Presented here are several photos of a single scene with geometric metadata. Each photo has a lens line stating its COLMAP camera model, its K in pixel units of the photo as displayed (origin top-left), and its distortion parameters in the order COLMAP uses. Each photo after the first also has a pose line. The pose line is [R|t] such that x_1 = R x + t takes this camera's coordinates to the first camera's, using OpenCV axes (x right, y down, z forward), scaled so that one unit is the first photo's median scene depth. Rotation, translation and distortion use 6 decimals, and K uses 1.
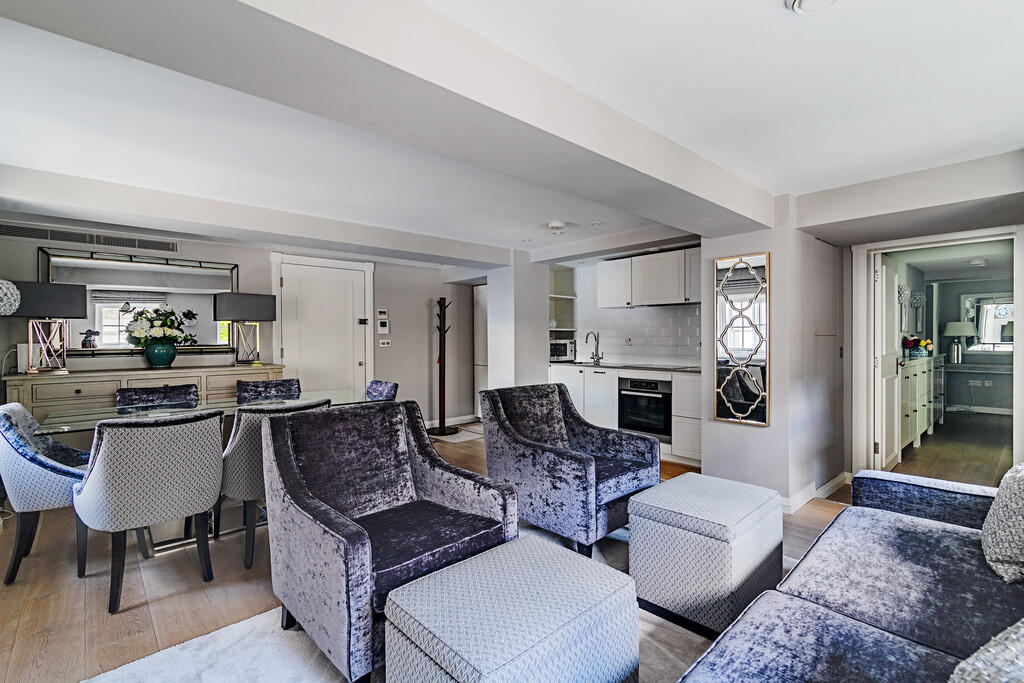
lens RADIAL K [[464.5, 0, 512.0], [0, 464.5, 341.5], [0, 0, 1]] dist [0.001292, -0.000326]
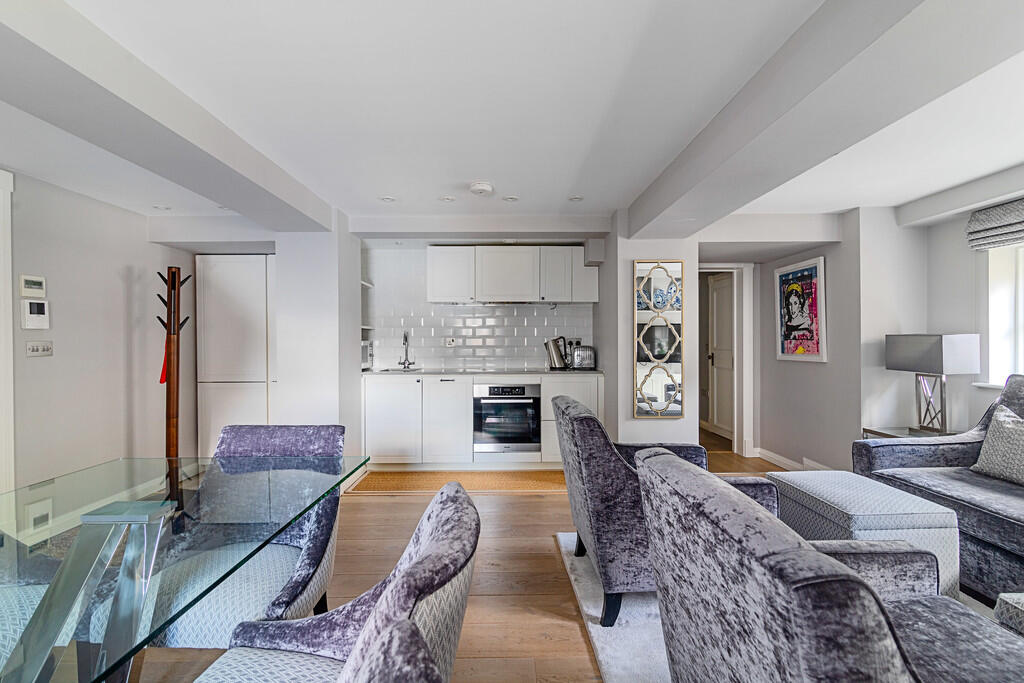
lens RADIAL K [[464.5, 0, 512.0], [0, 464.5, 341.5], [0, 0, 1]] dist [0.001292, -0.000326]
pose [[0.662482, -0.002695, 0.749073, -0.329918], [0.008047, 0.999961, -0.003519, 0.001721], [-0.749035, 0.008360, 0.662478, 0.348846]]
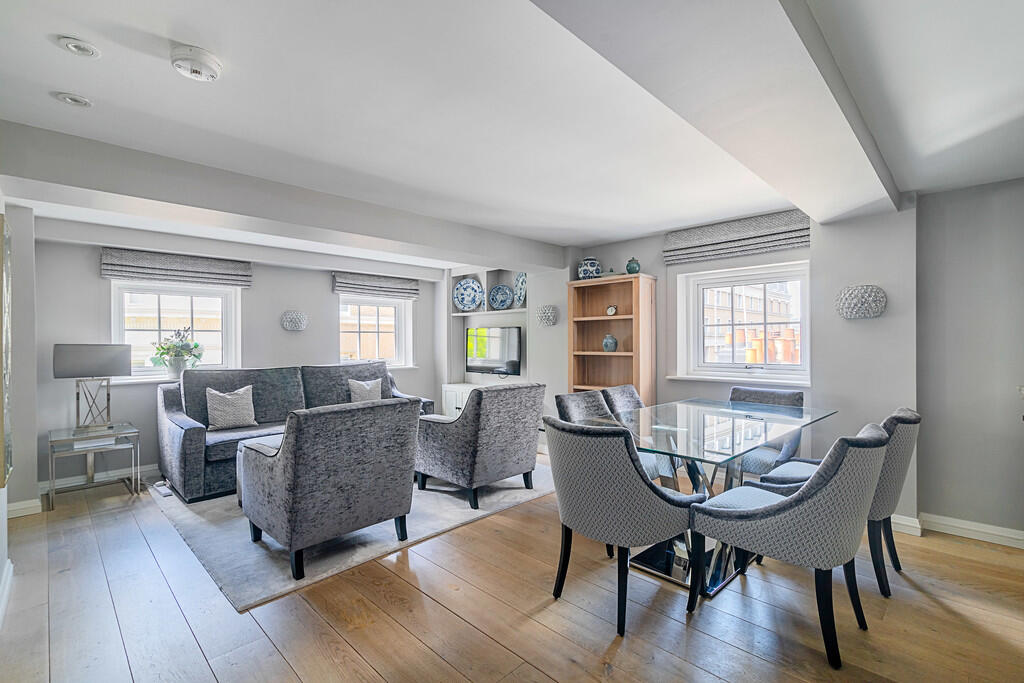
lens RADIAL K [[464.5, 0, 512.0], [0, 464.5, 341.5], [0, 0, 1]] dist [0.001292, -0.000326]
pose [[-0.998846, 0.008605, -0.047248, -0.110869], [0.008256, 0.999937, 0.007585, -0.009849], [0.047311, 0.007186, -0.998854, 1.069165]]
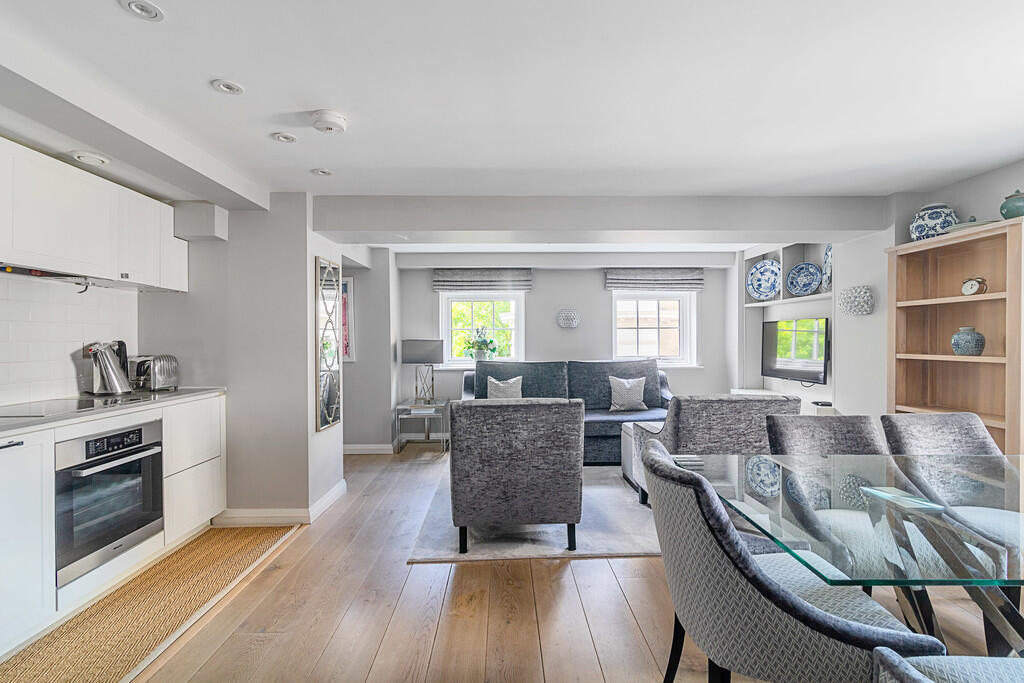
lens RADIAL K [[464.5, 0, 512.0], [0, 464.5, 341.5], [0, 0, 1]] dist [0.001292, -0.000326]
pose [[-0.746183, 0.003101, 0.665734, -0.297628], [0.011297, 0.999904, 0.008004, -0.008075], [-0.665645, 0.013493, -0.746146, 0.944060]]
